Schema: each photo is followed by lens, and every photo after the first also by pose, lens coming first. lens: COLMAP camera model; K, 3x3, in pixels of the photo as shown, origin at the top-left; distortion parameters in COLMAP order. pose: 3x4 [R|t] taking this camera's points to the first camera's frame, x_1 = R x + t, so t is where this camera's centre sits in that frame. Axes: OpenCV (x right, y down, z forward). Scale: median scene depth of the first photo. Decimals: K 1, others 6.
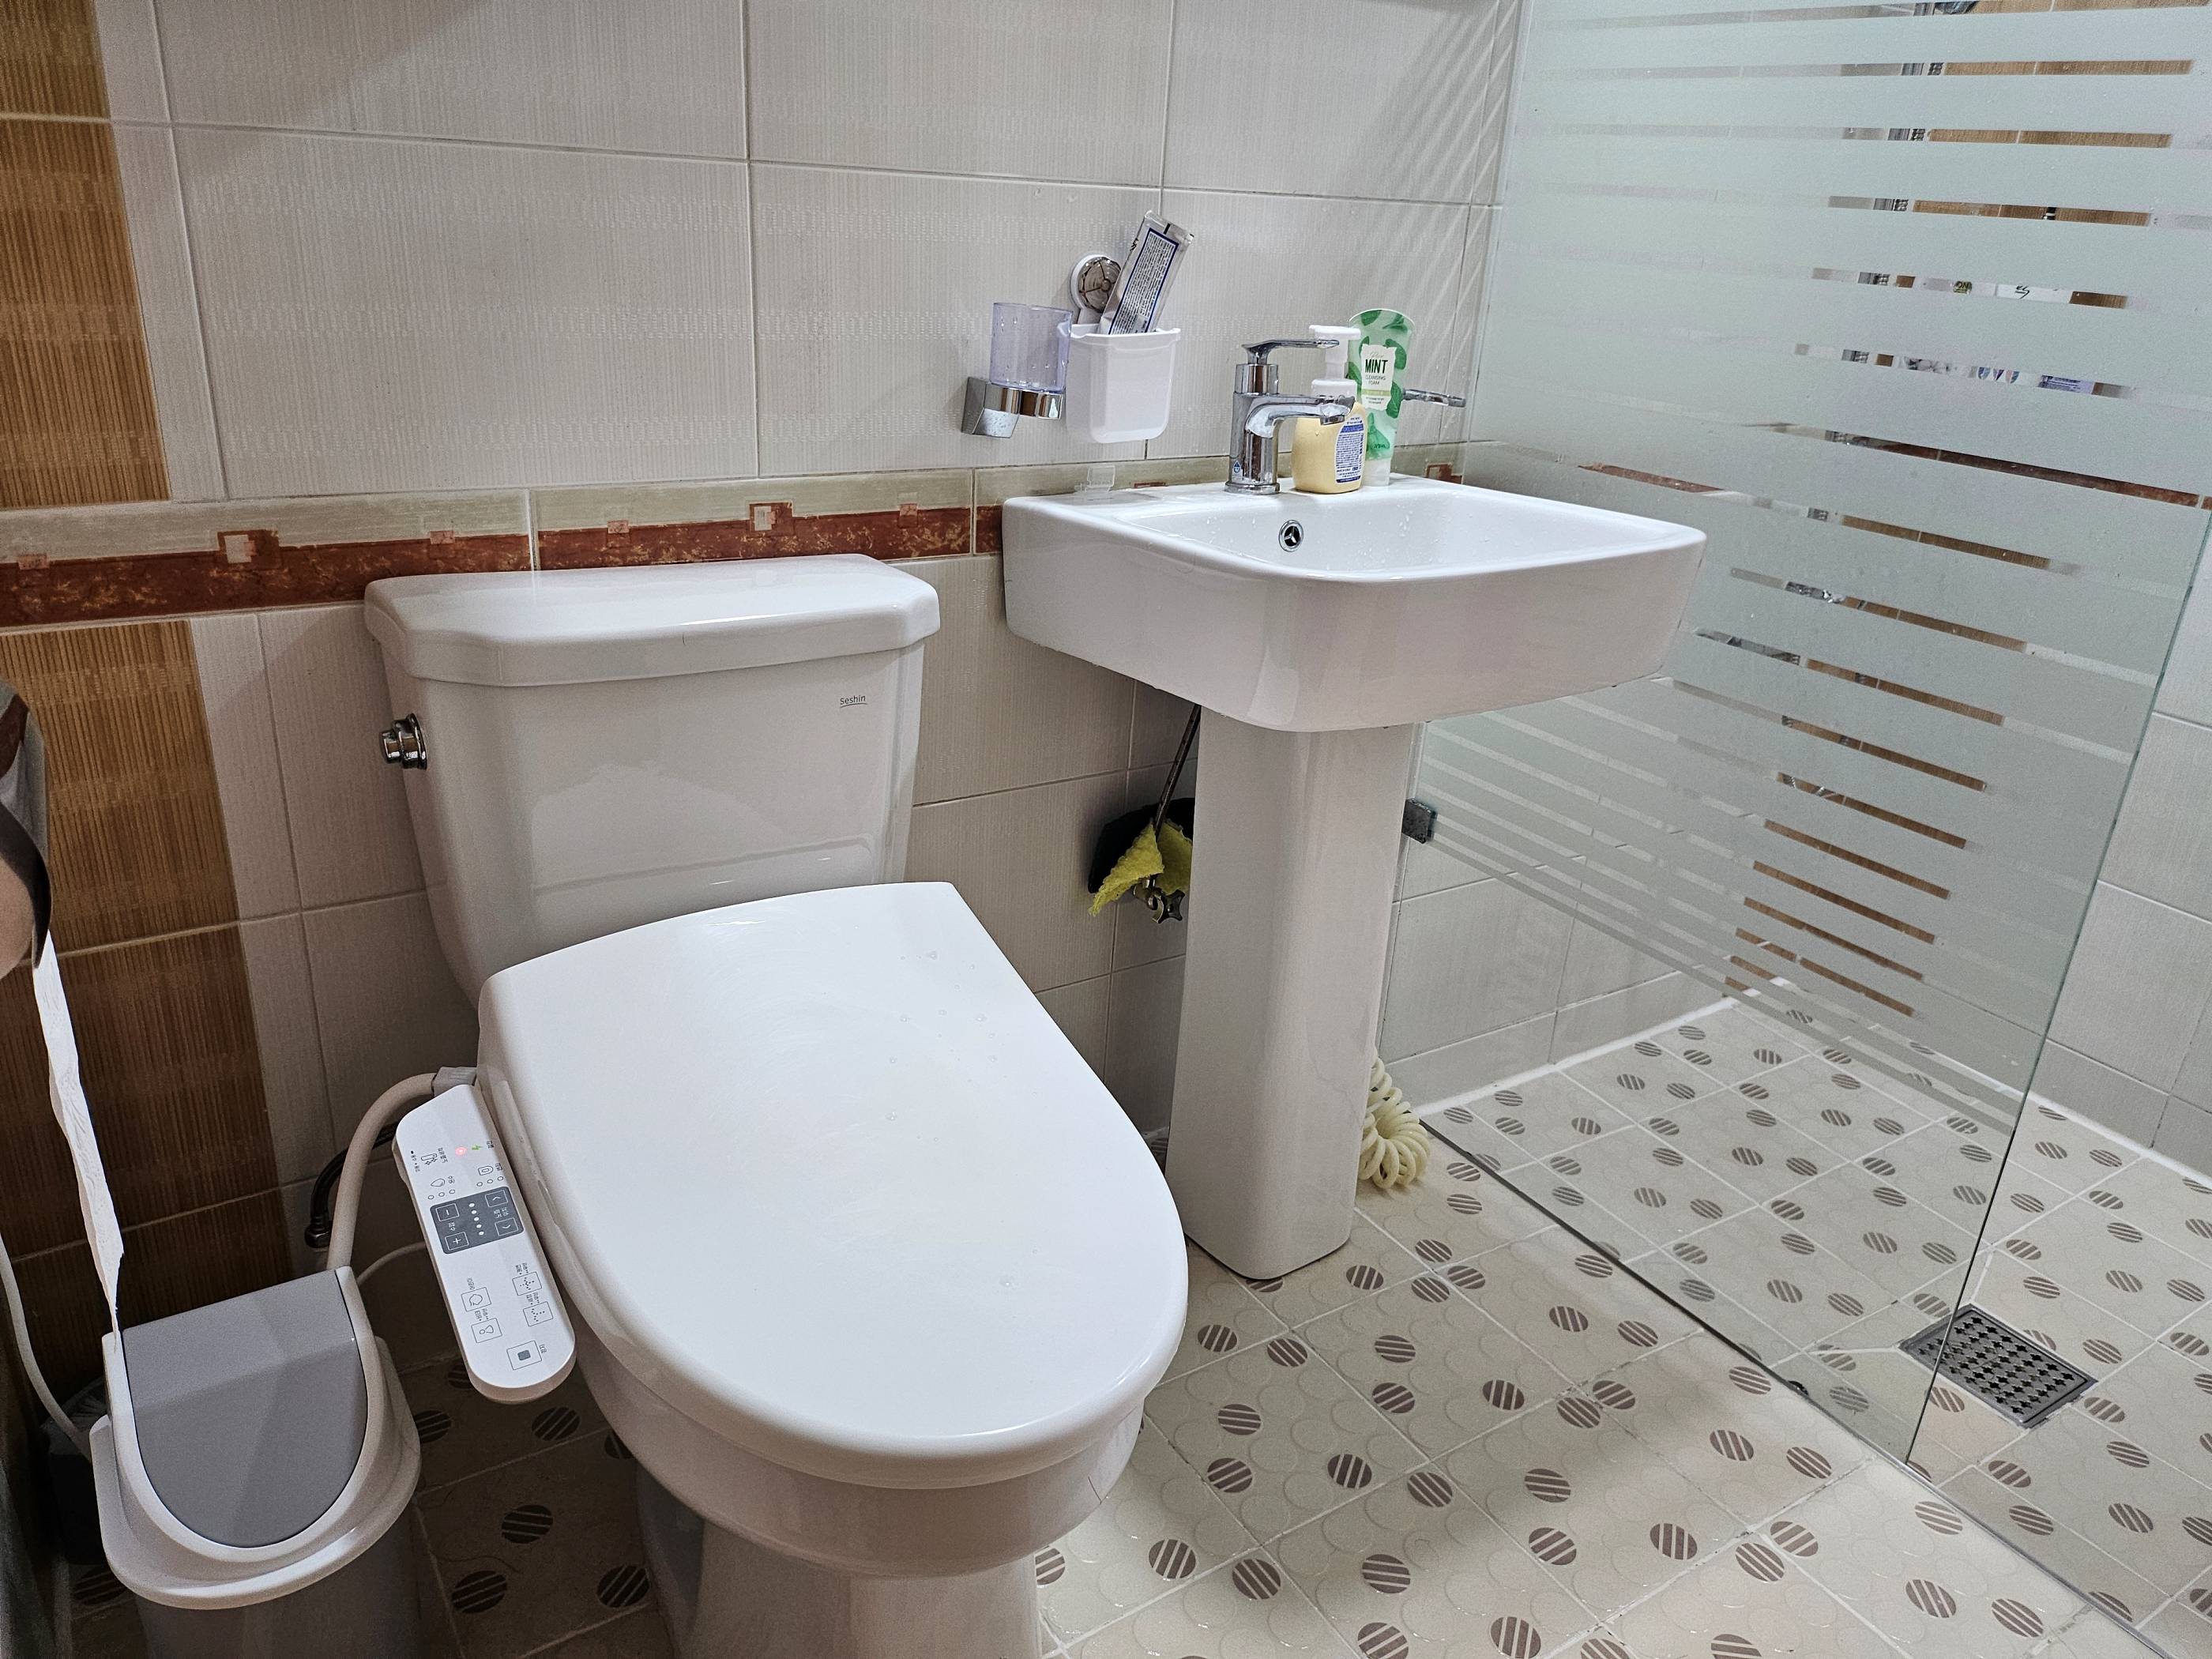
lens RADIAL K [[1567.0, 0, 1103.3], [0, 1567.0, 808.7], [0, 0, 1]] dist [0.070124, -0.076427]
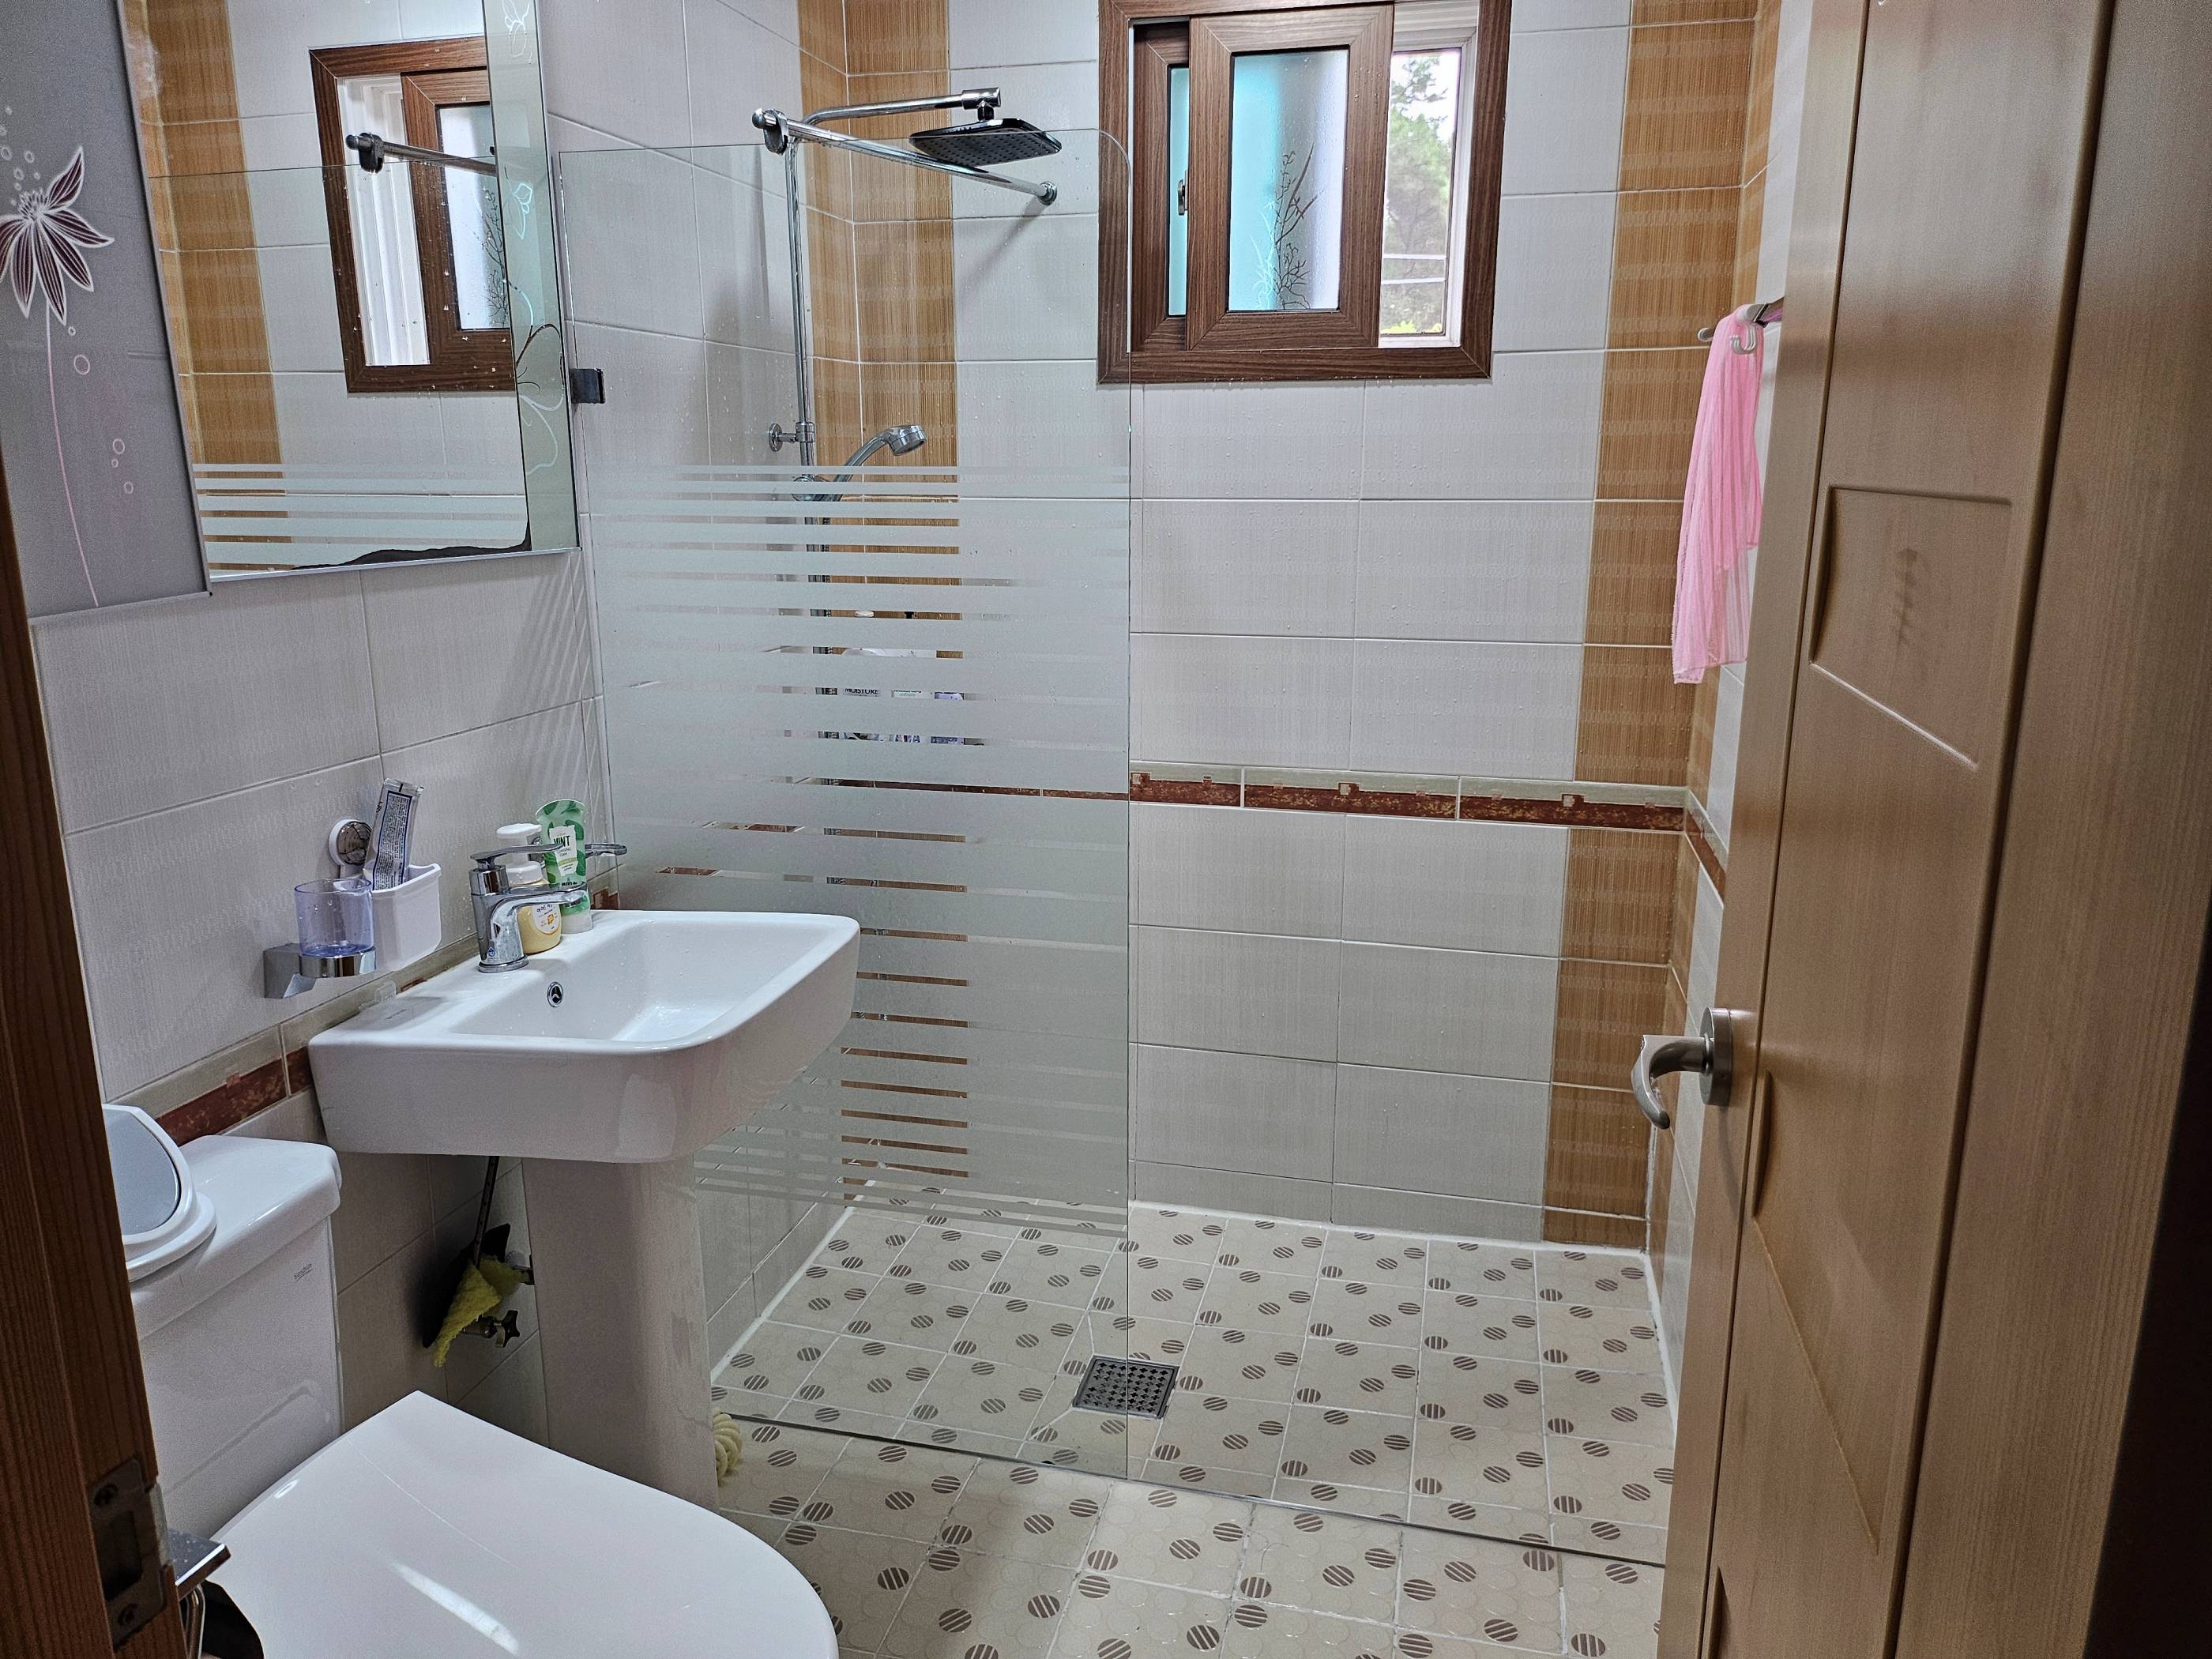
lens RADIAL K [[1556.6, 0, 1084.2], [0, 1556.6, 800.3], [0, 0, 1]] dist [0.070268, -0.078632]
pose [[0.730713, -0.206359, 0.650749, -0.327737], [0.294154, 0.955367, -0.027344, -0.154244], [-0.616062, 0.211401, 0.758800, -0.212835]]
